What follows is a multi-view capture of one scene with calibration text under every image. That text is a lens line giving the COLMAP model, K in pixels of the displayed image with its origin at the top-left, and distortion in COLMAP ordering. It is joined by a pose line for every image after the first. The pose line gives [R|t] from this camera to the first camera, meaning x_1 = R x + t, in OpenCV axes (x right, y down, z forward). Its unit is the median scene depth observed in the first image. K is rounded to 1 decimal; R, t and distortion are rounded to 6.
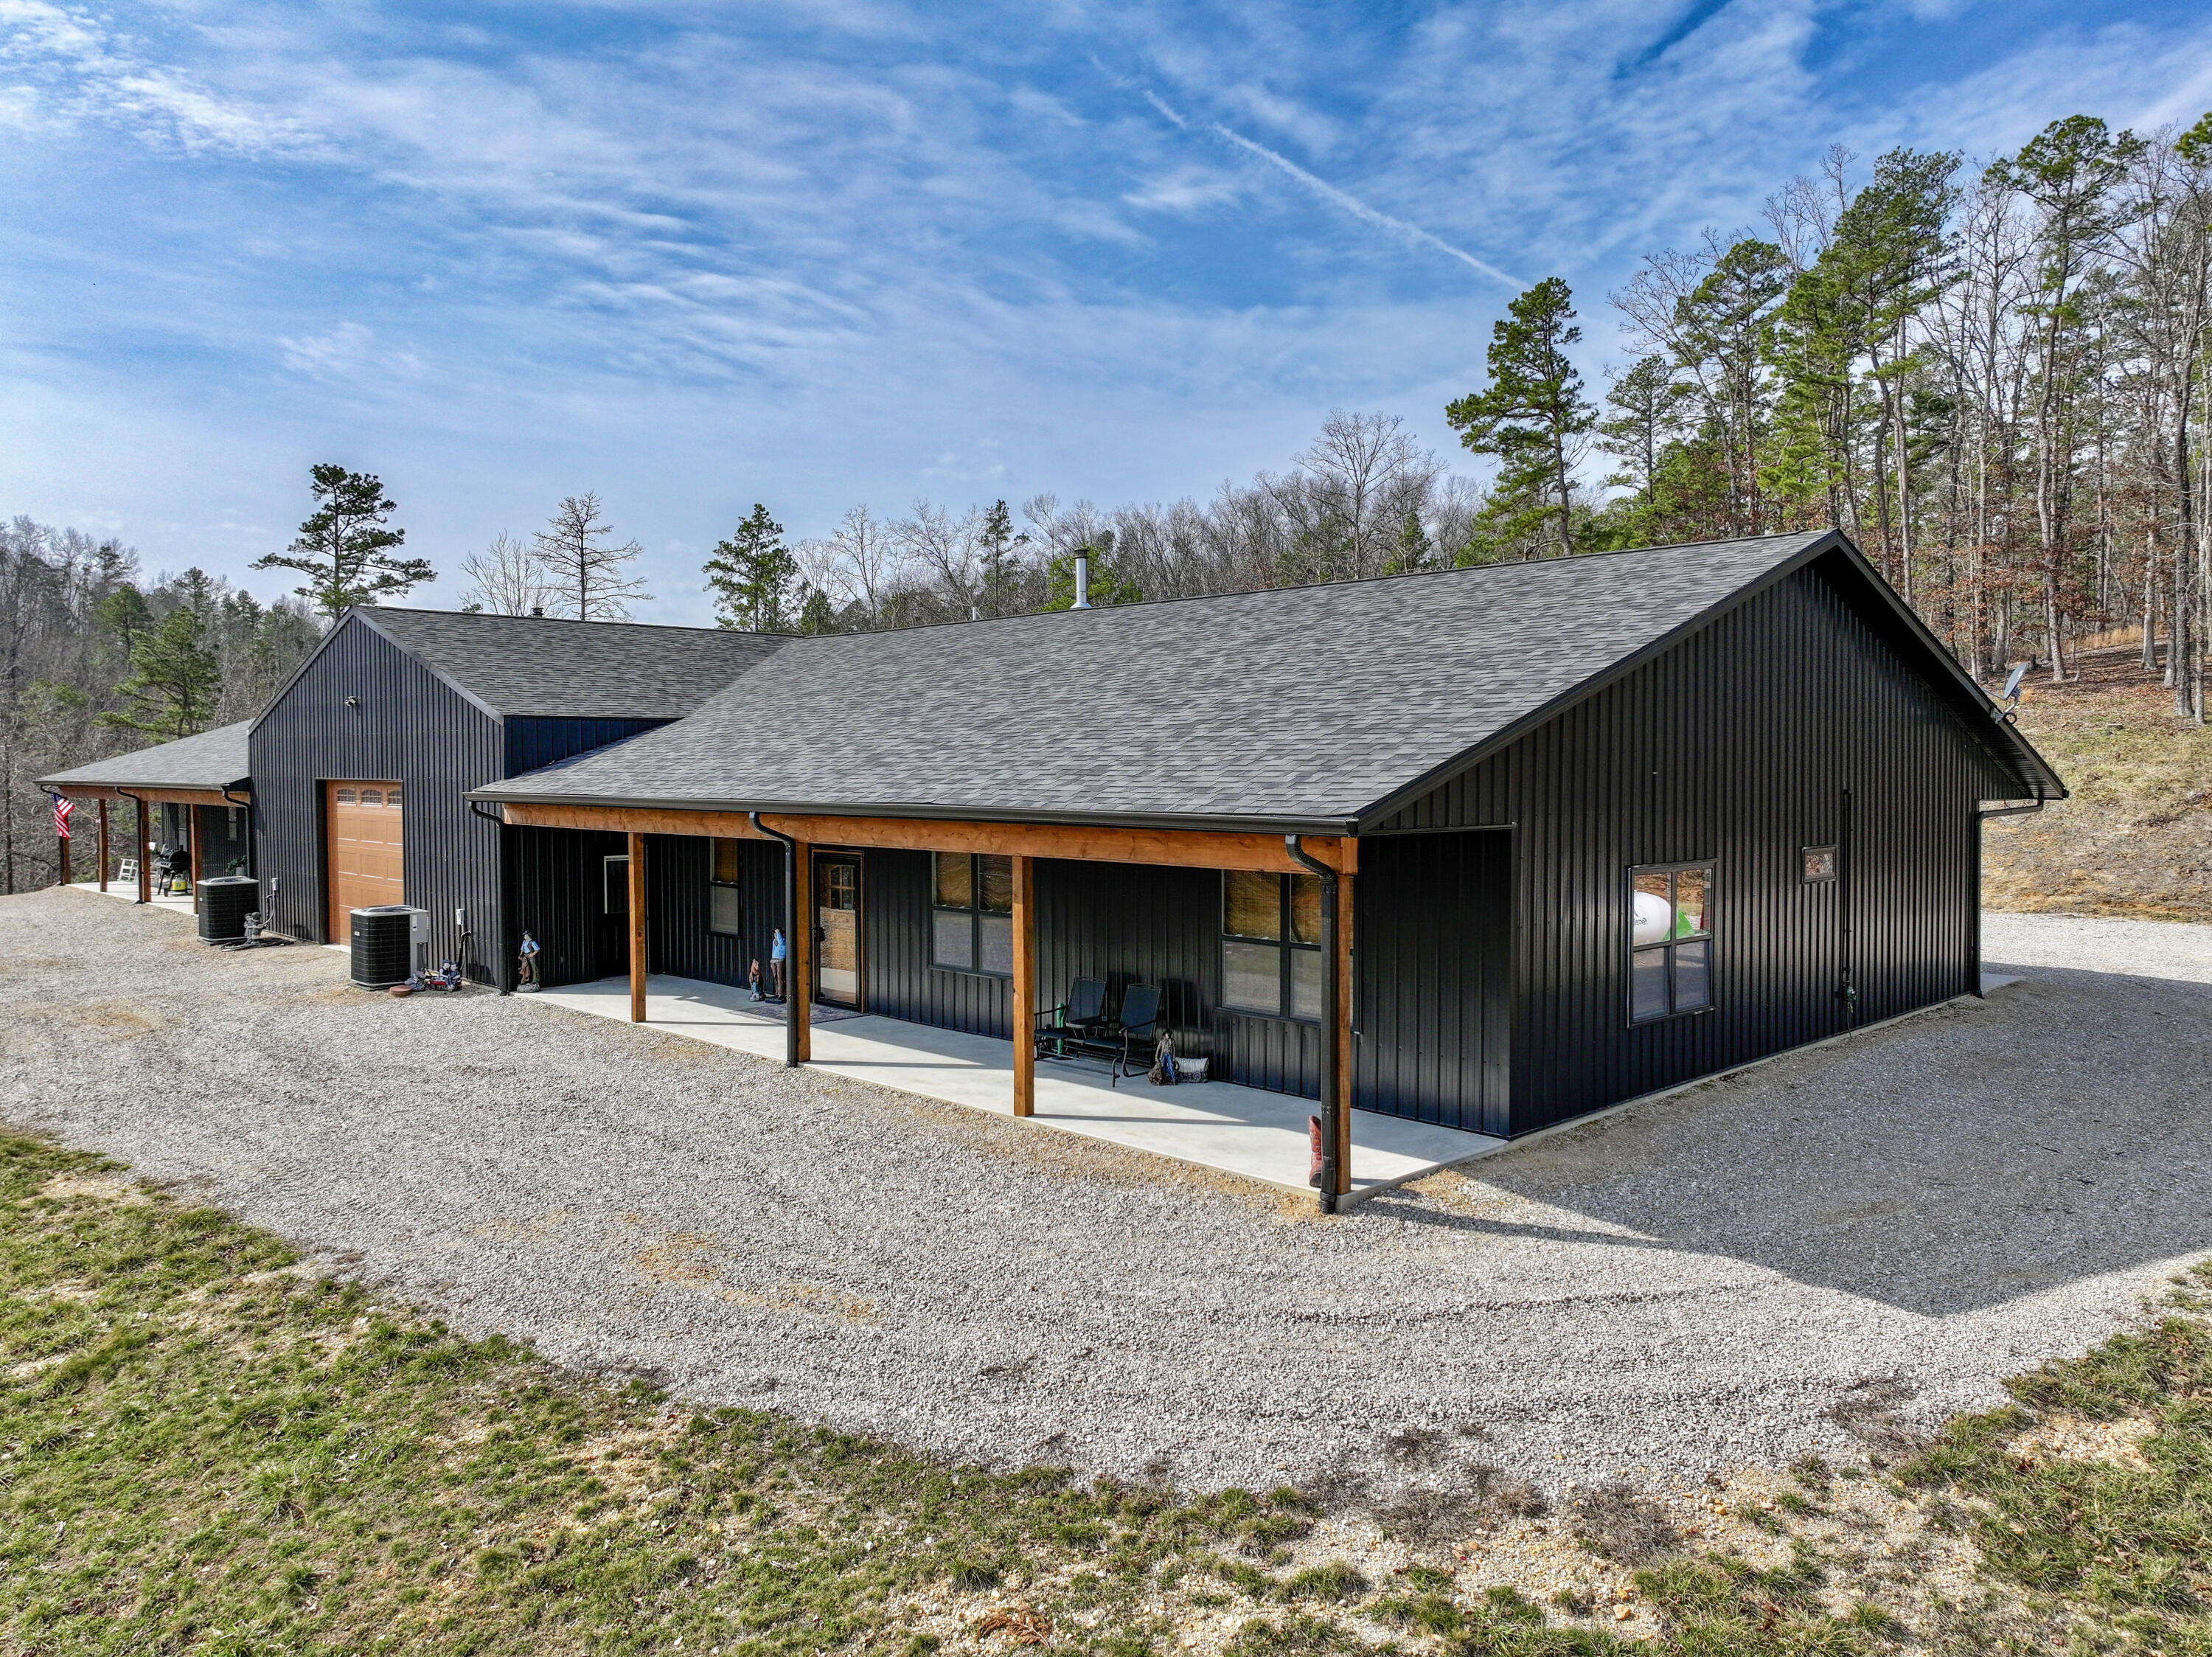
lens RADIAL K [[1558.4, 0, 1097.7], [0, 1558.4, 822.7], [0, 0, 1]] dist [0.023241, -0.007919]
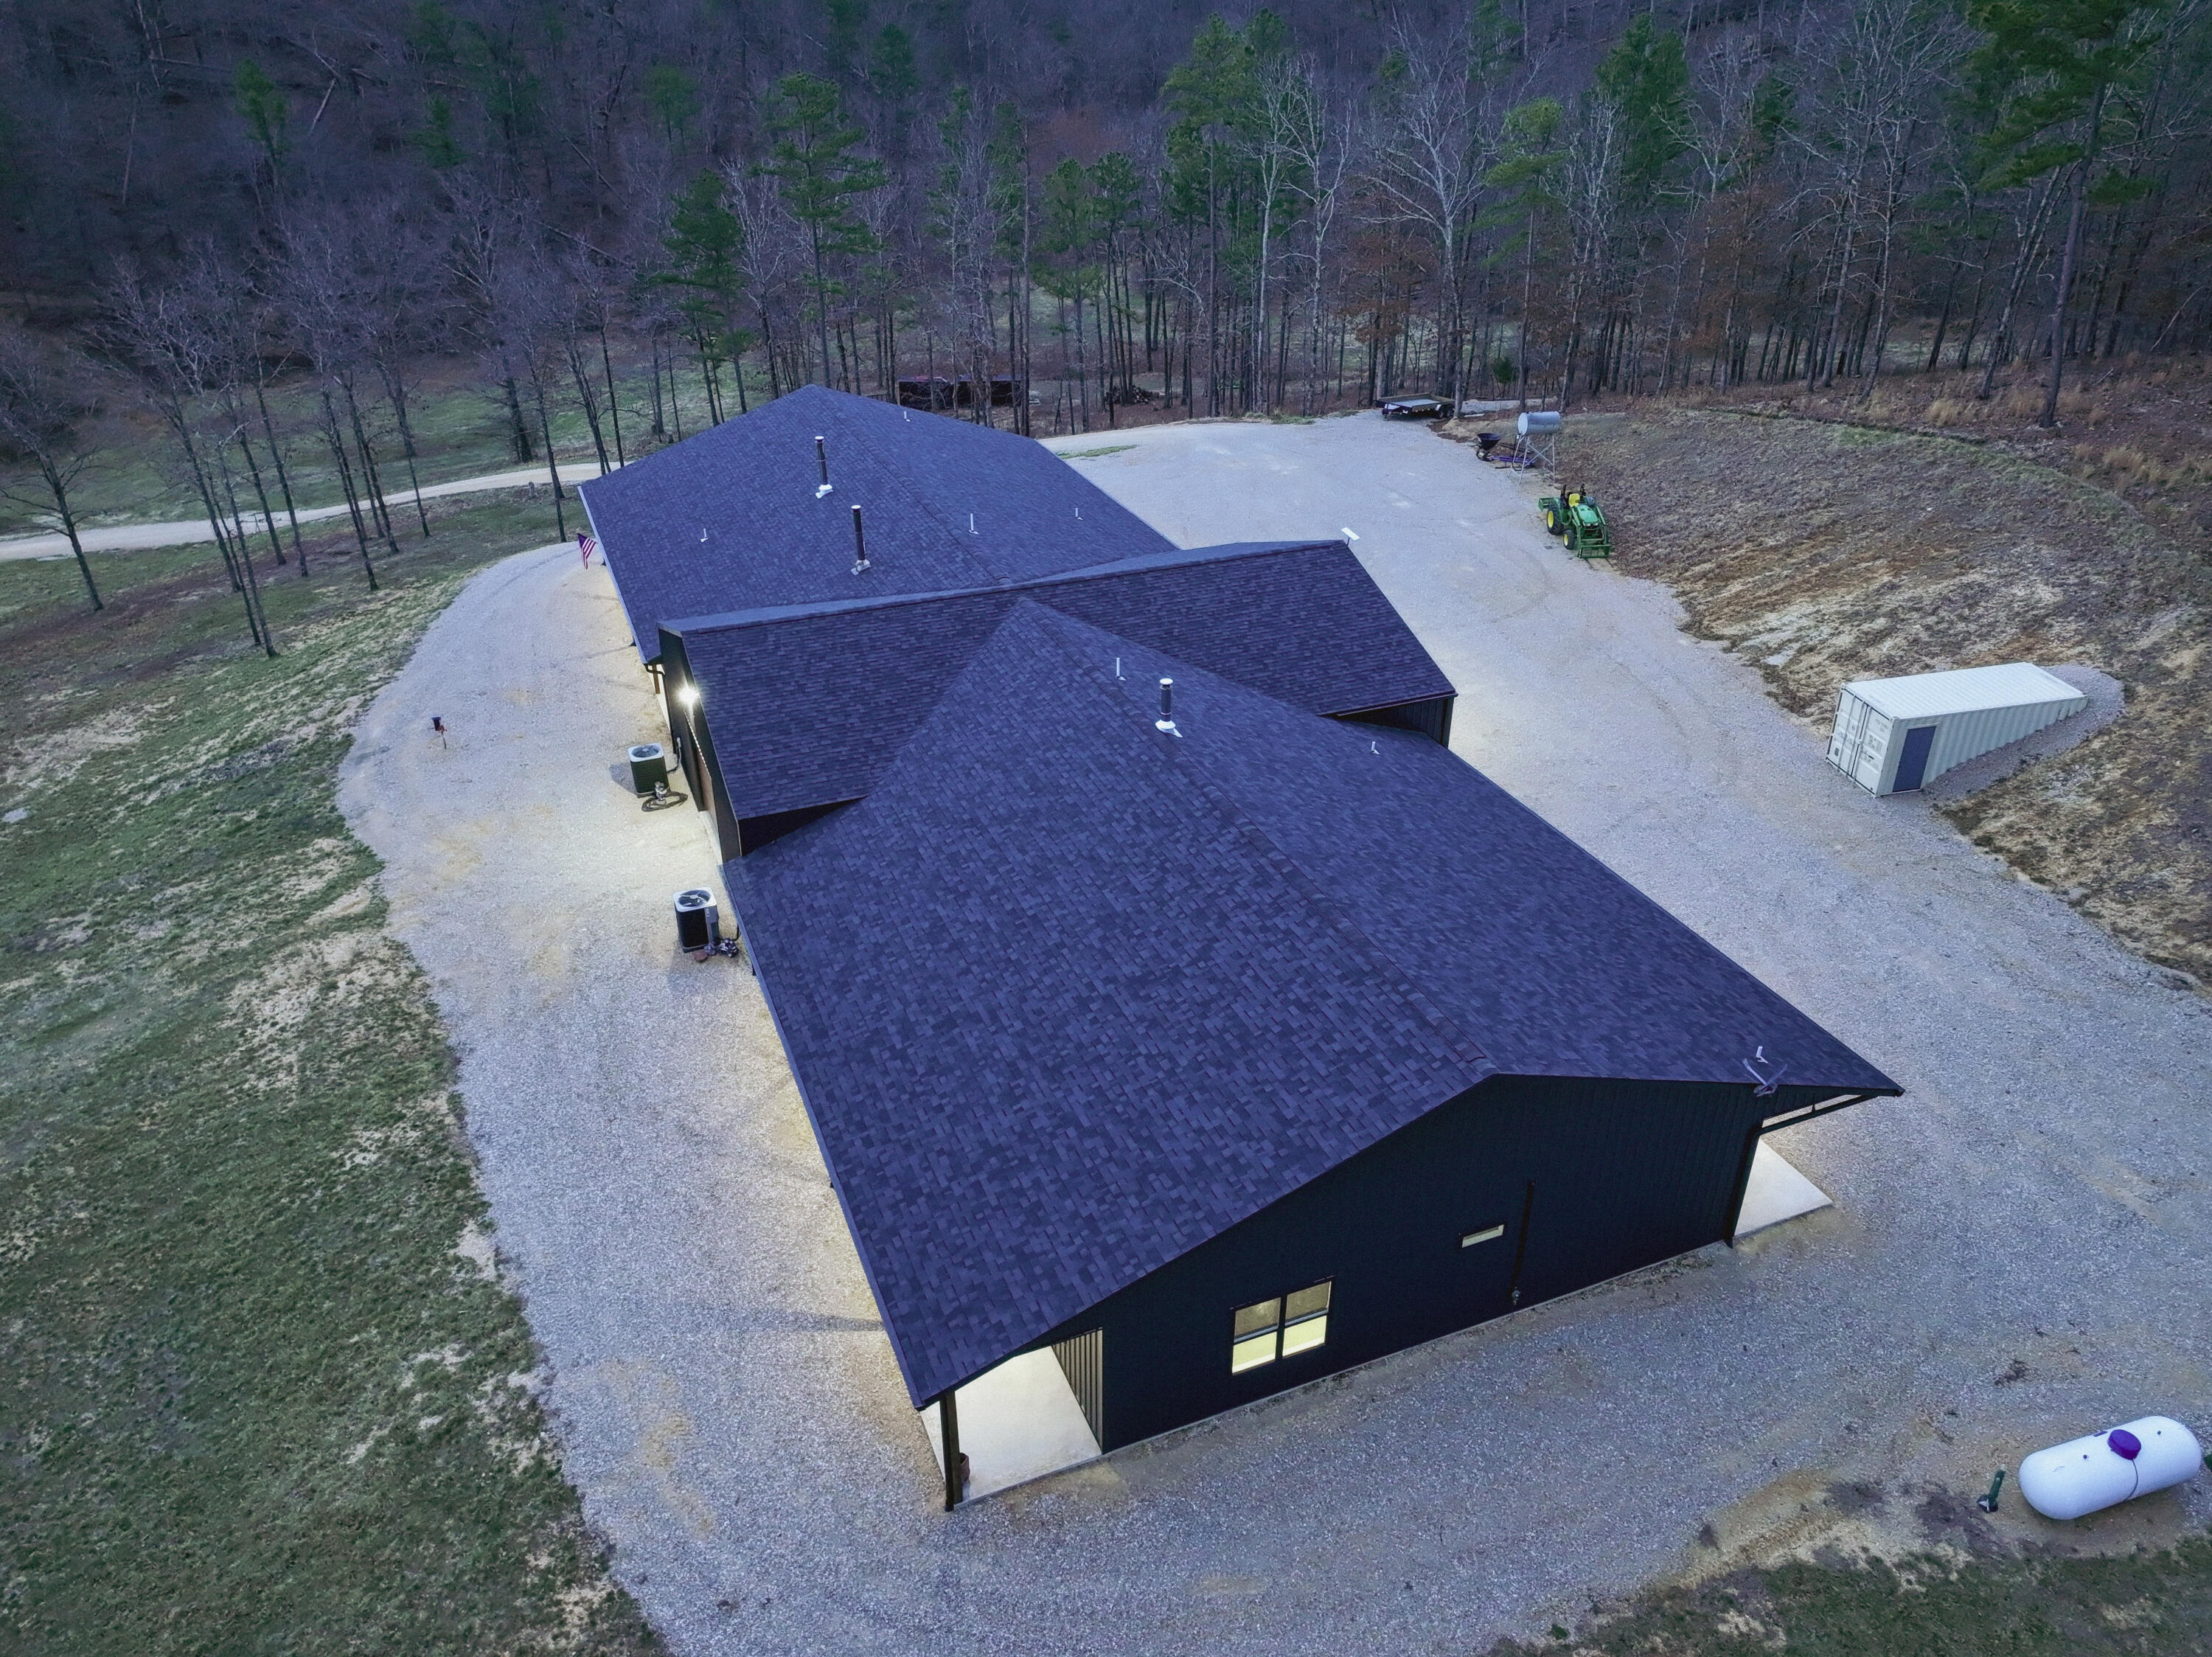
lens RADIAL K [[1558.4, 0, 1109.8], [0, 1558.4, 827.6], [0, 0, 1]] dist [0.023241, -0.007919]
pose [[0.928758, 0.186817, -0.320167, 0.989031], [-0.019046, 0.886626, 0.462095, -1.751079], [0.370196, -0.423077, 0.827019, -0.242472]]
